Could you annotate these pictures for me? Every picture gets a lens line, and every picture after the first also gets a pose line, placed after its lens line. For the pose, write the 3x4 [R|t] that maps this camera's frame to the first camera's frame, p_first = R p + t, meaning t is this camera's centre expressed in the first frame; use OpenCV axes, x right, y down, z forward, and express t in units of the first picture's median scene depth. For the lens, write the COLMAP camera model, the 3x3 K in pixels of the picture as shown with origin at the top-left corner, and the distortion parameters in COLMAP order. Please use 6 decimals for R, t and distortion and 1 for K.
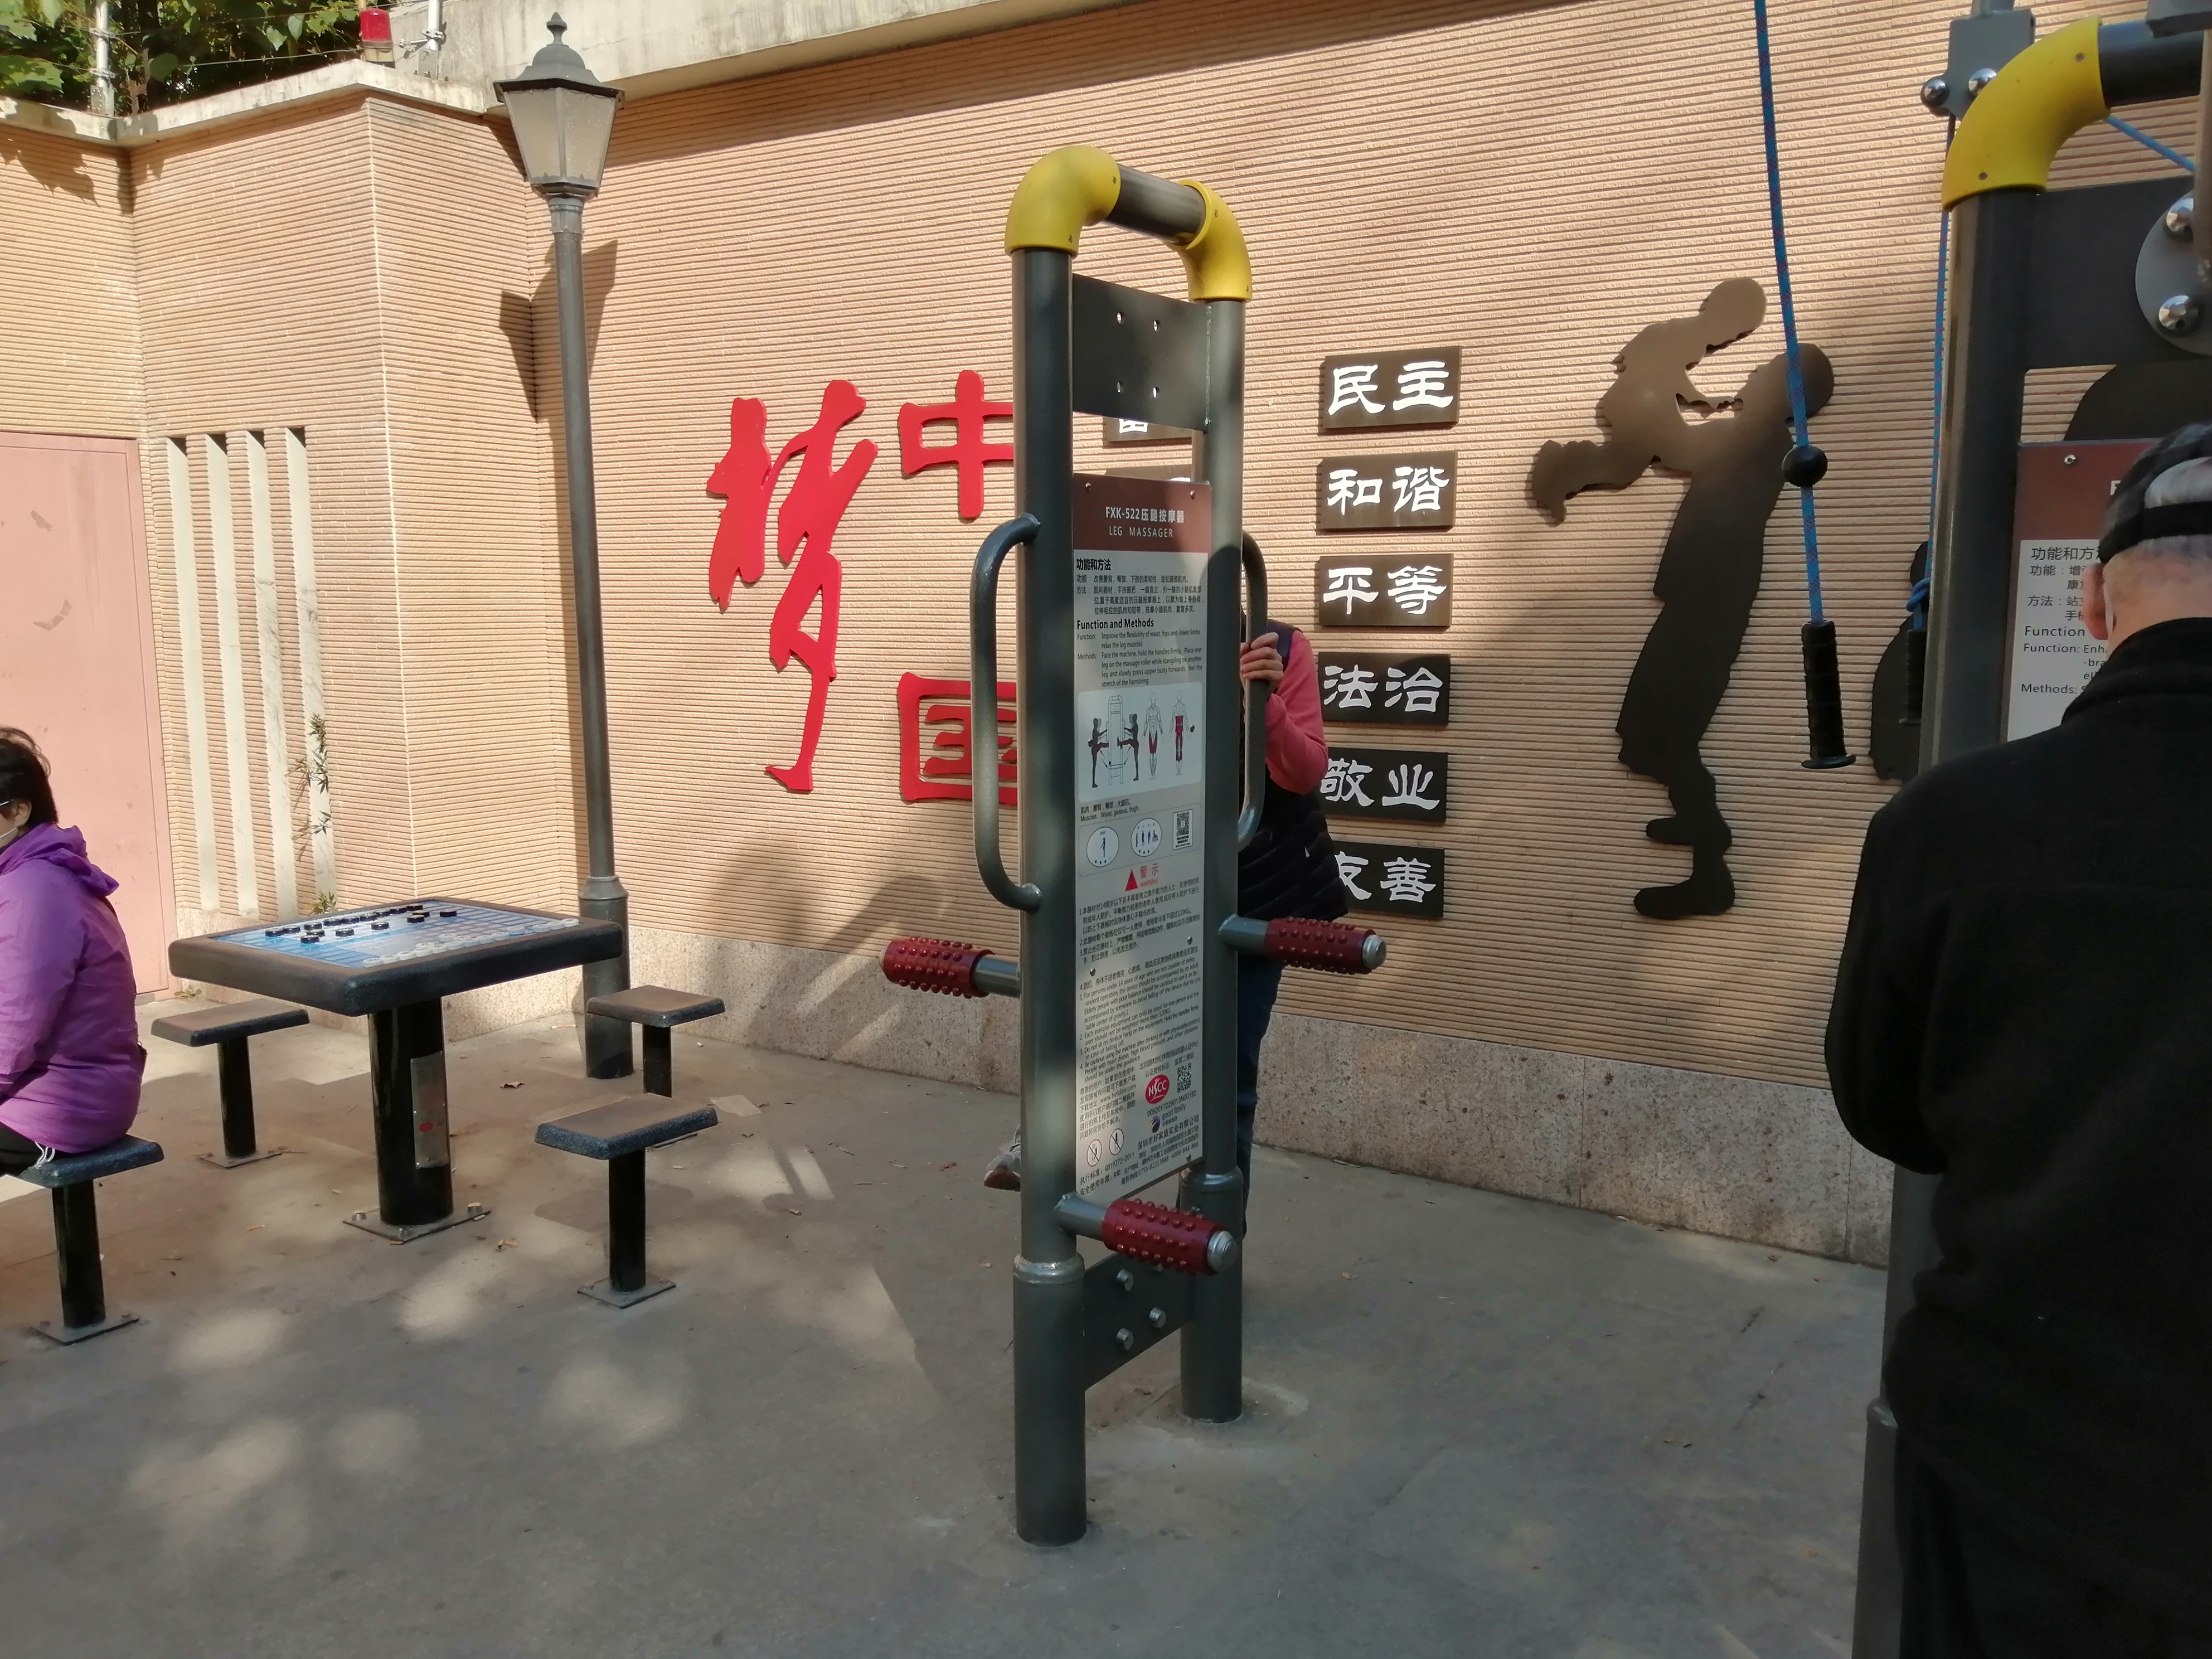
lens RADIAL K [[1731.4, 0, 1112.2], [0, 1731.4, 829.3], [0, 0, 1]] dist [0.055732, -0.077296]
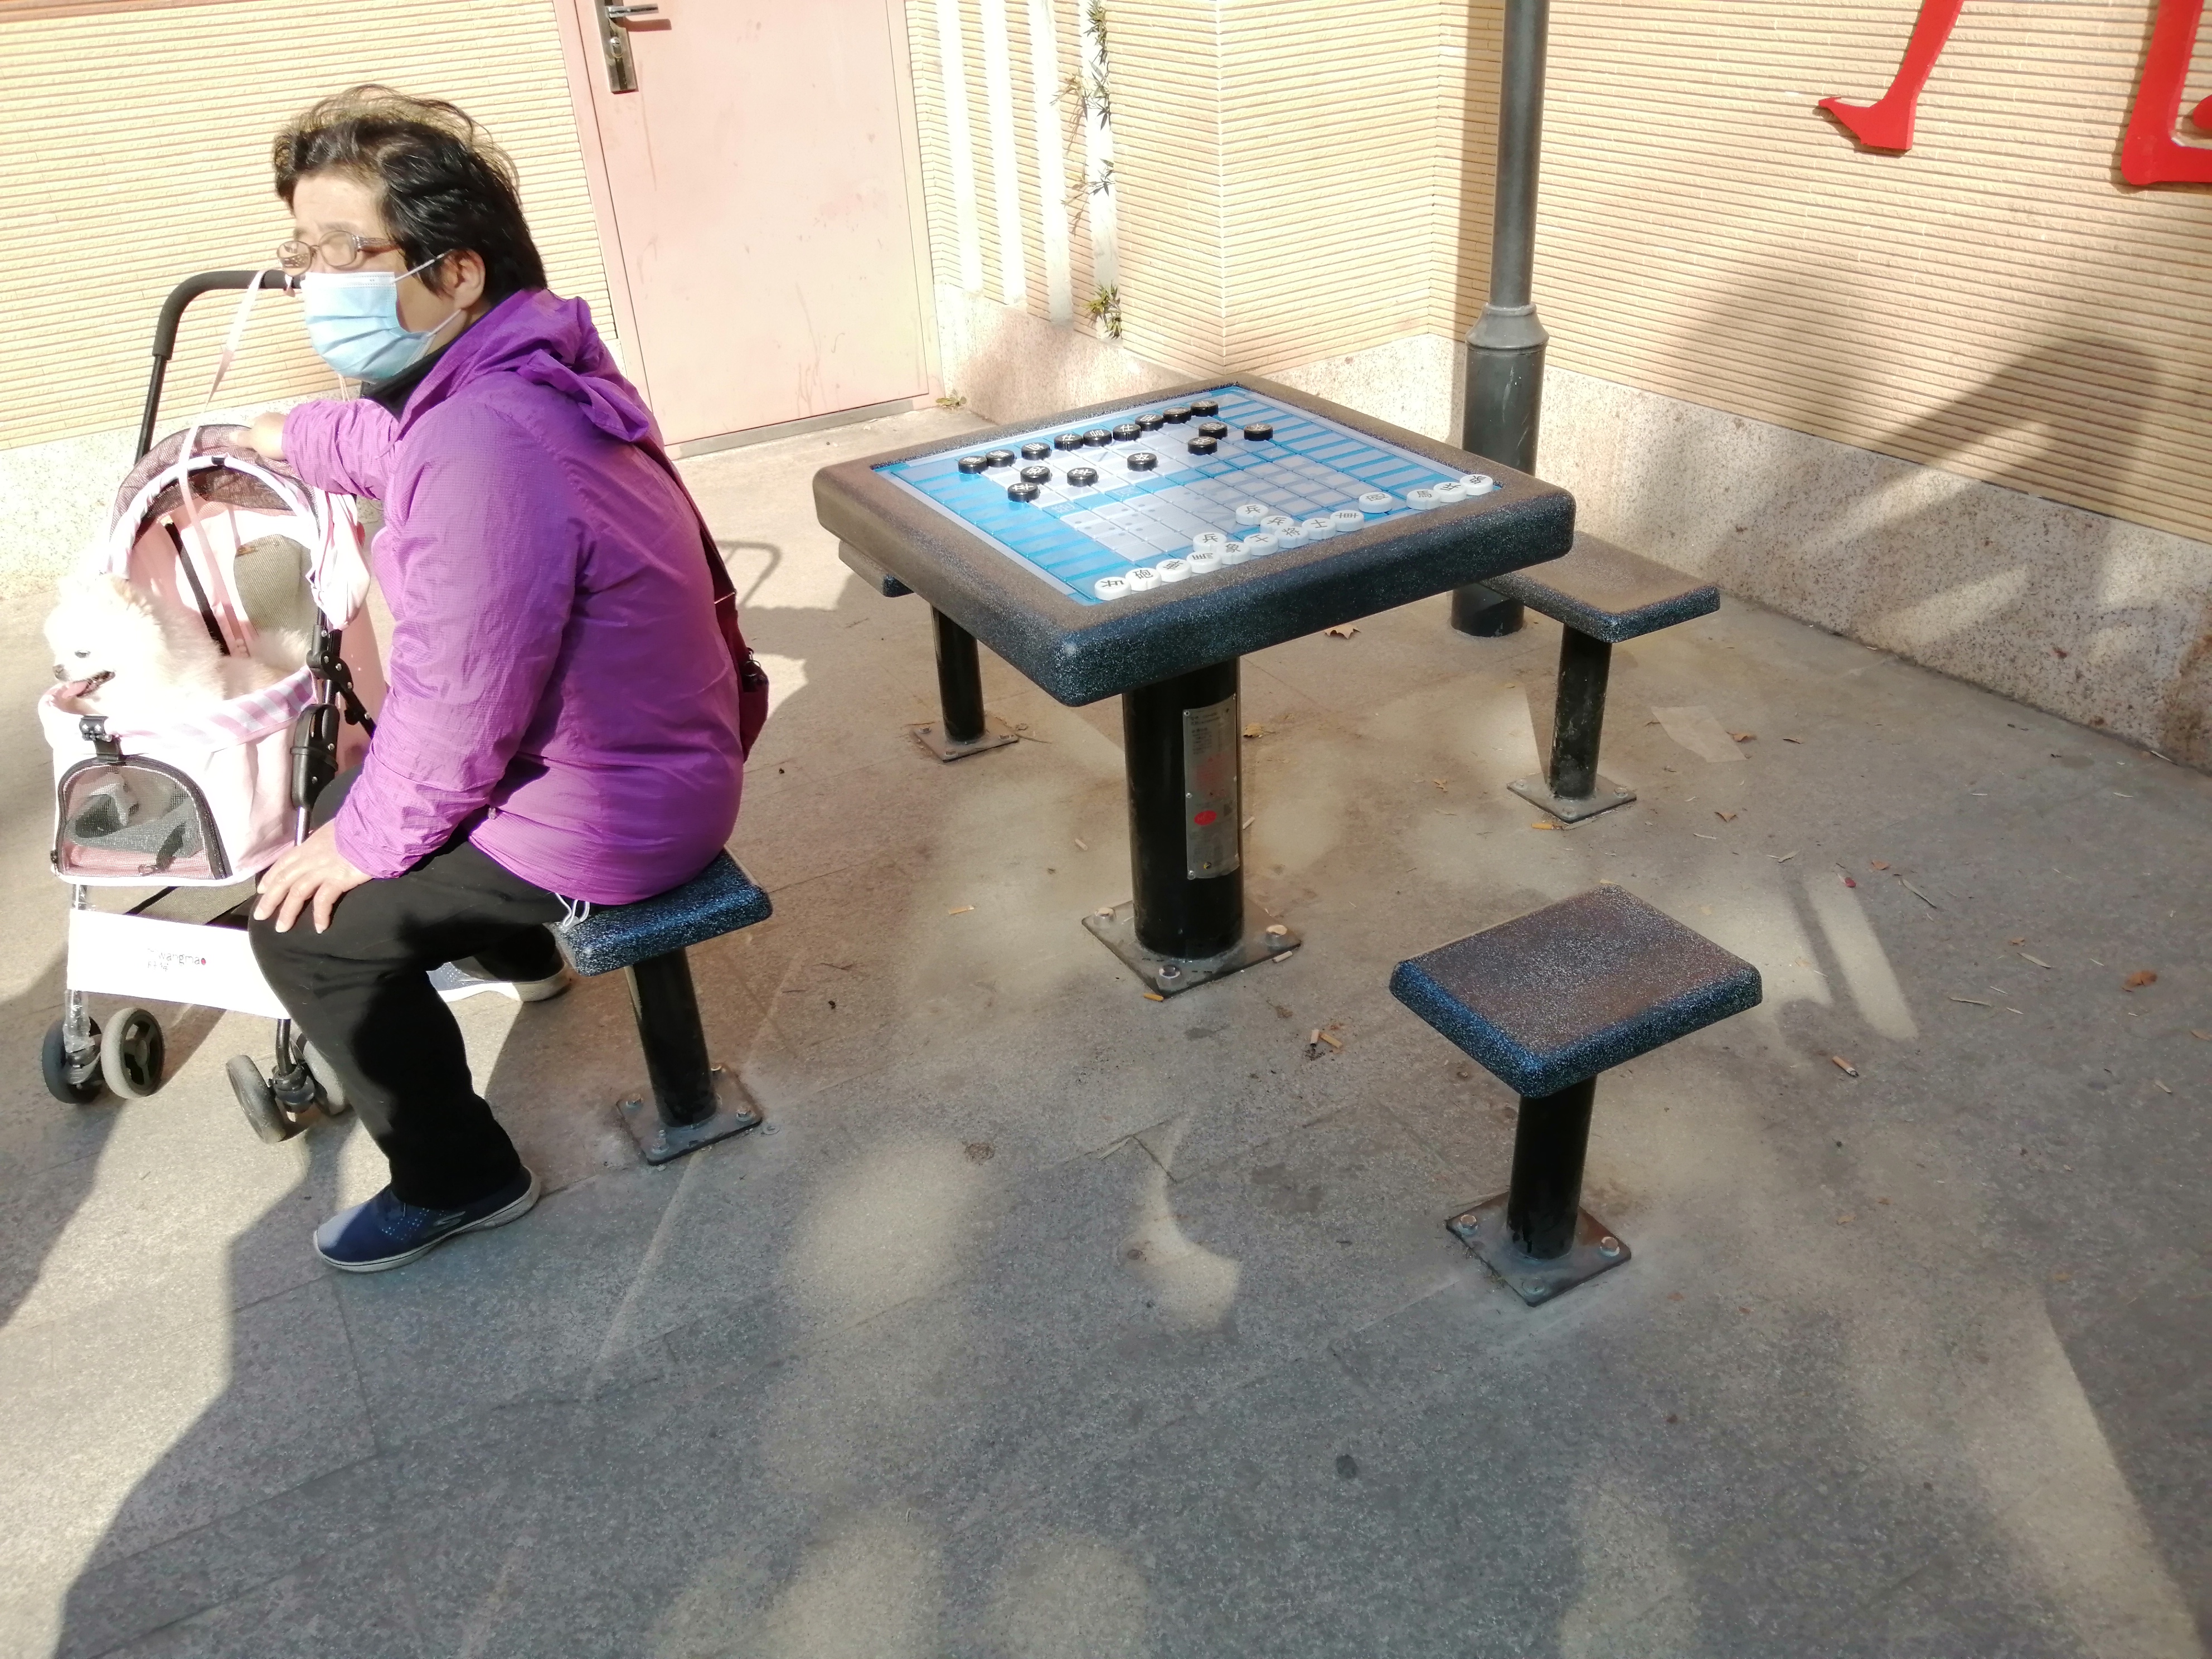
lens RADIAL K [[1731.4, 0, 1114.2], [0, 1731.4, 832.7], [0, 0, 1]] dist [0.055732, -0.077296]
pose [[0.898453, 0.183458, -0.398906, -0.183274], [-0.012763, 0.919052, 0.393929, -0.050449], [0.438885, -0.348835, 0.828066, 0.489683]]
